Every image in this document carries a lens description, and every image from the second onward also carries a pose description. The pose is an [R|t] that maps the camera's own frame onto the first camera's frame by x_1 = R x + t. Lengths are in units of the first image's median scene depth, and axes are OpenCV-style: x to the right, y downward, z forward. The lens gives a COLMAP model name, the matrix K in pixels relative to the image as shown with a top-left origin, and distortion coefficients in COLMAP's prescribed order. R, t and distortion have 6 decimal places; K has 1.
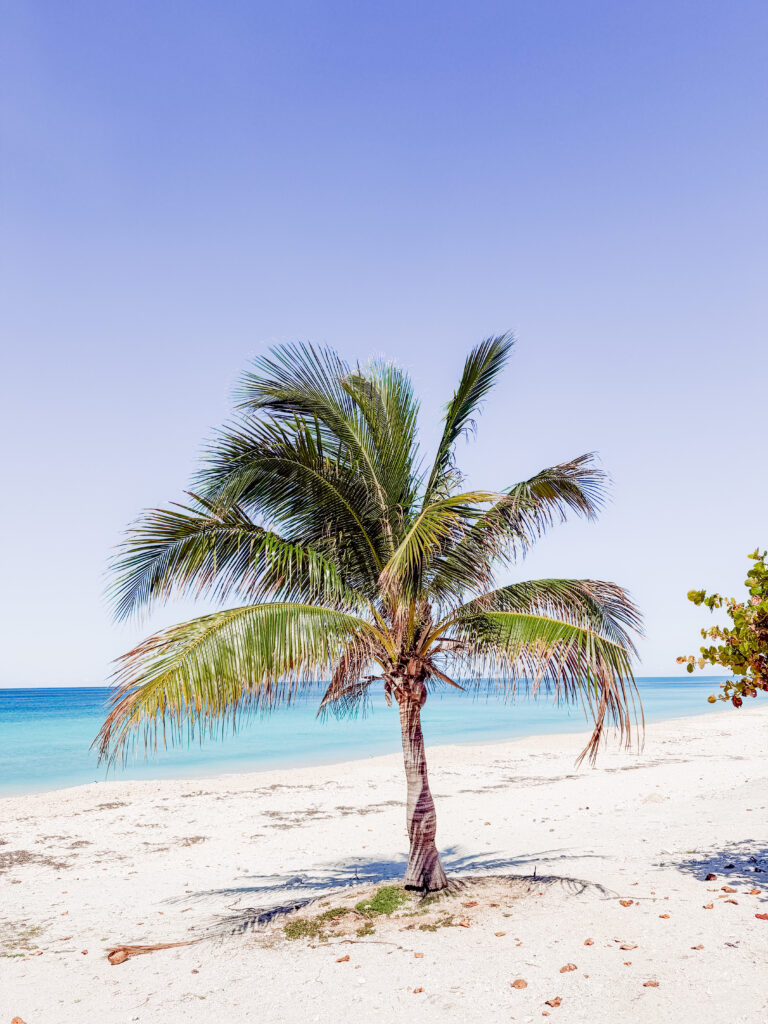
lens RADIAL K [[713.6, 0, 384.0], [0, 713.6, 512.0], [0, 0, 1]] dist [0.029416, -0.004133]
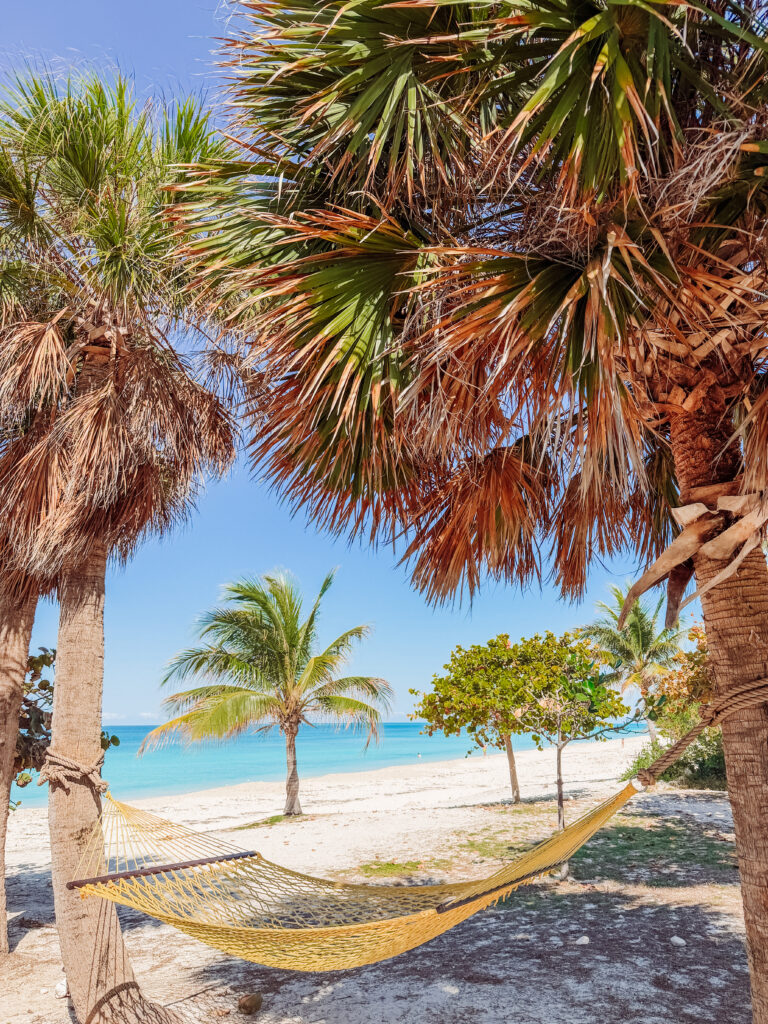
lens RADIAL K [[713.6, 0, 384.0], [0, 713.6, 512.0], [0, 0, 1]] dist [0.029416, -0.004133]
pose [[0.962873, 0.082716, 0.256971, -0.309021], [-0.068003, 0.995523, -0.065642, -0.290456], [-0.261250, 0.045730, 0.964187, -1.233534]]
